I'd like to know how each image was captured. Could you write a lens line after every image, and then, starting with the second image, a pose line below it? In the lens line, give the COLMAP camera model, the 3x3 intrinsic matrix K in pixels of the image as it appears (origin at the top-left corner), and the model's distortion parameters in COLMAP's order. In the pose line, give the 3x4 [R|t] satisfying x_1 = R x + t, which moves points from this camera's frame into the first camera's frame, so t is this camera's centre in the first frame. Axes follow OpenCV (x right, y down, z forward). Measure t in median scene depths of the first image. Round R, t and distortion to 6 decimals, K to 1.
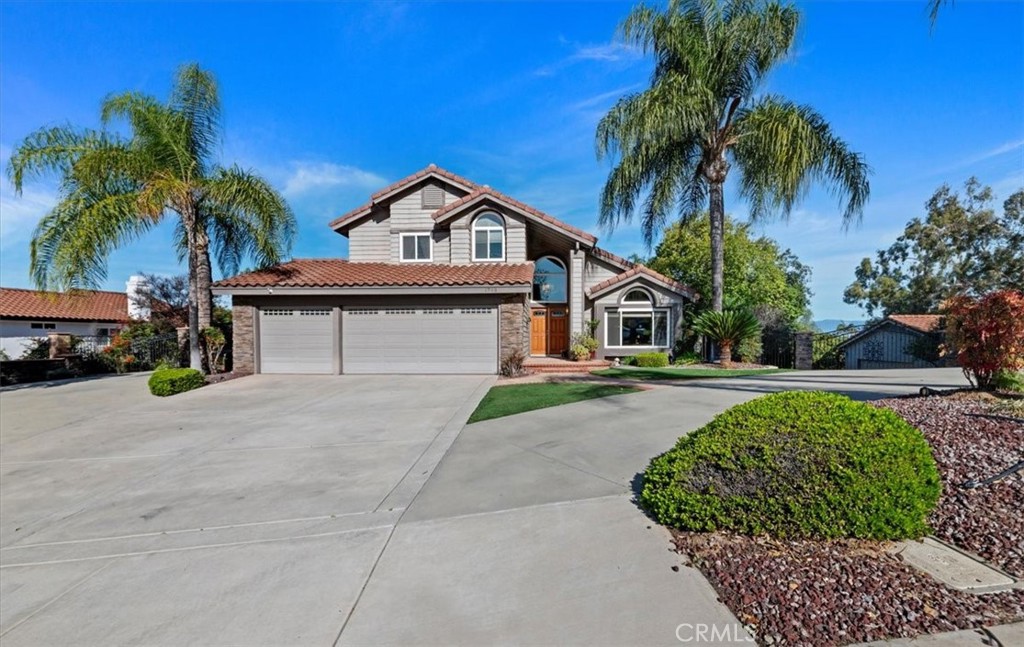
lens RADIAL K [[426.9, 0, 522.3], [0, 426.9, 341.9], [0, 0, 1]] dist [-0.005014, -0.000154]
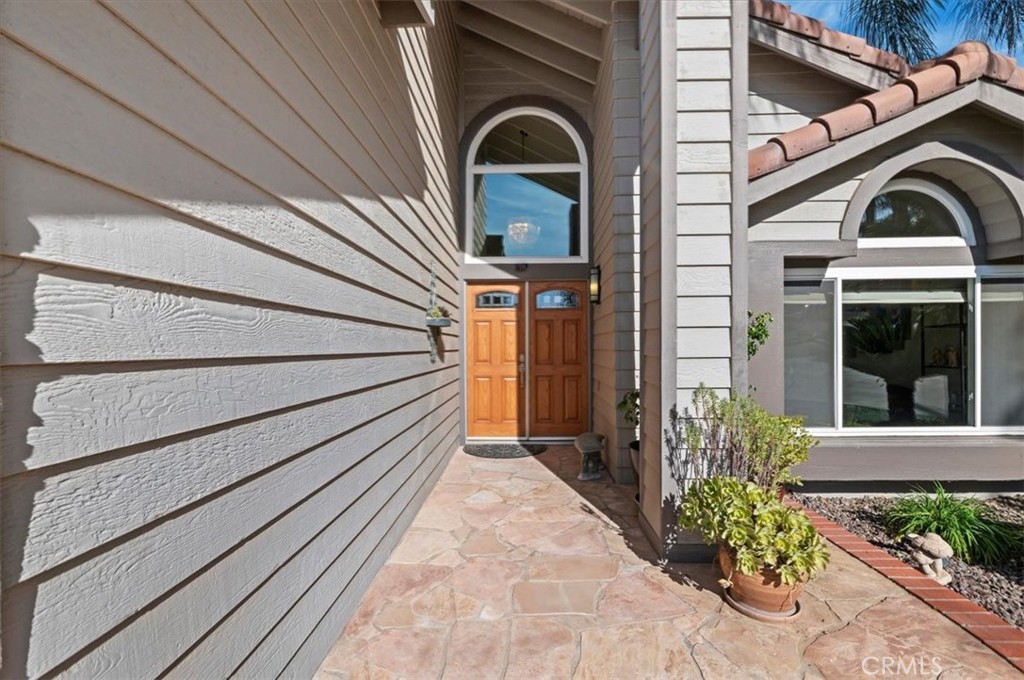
lens RADIAL K [[434.5, 0, 515.0], [0, 434.5, 339.1], [0, 0, 1]] dist [-0.002298, 0.000051]
pose [[0.999009, -0.004667, 0.044273, 0.044070], [0.006065, 0.999485, -0.031504, -0.032602], [-0.044103, 0.031741, 0.998523, 0.771569]]
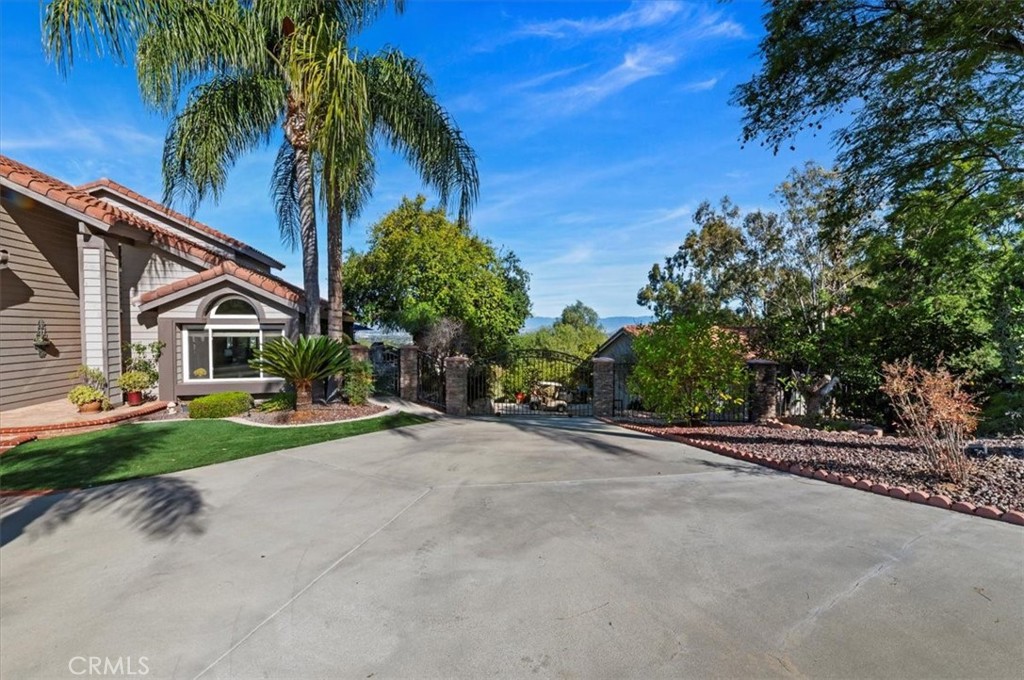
lens RADIAL K [[434.5, 0, 501.2], [0, 434.5, 335.1], [0, 0, 1]] dist [-0.002298, 0.000051]
pose [[0.959811, 0.000818, 0.280647, 0.486462], [-0.001043, 0.999999, 0.000651, -0.062472], [-0.280646, -0.000917, 0.959811, 0.192573]]
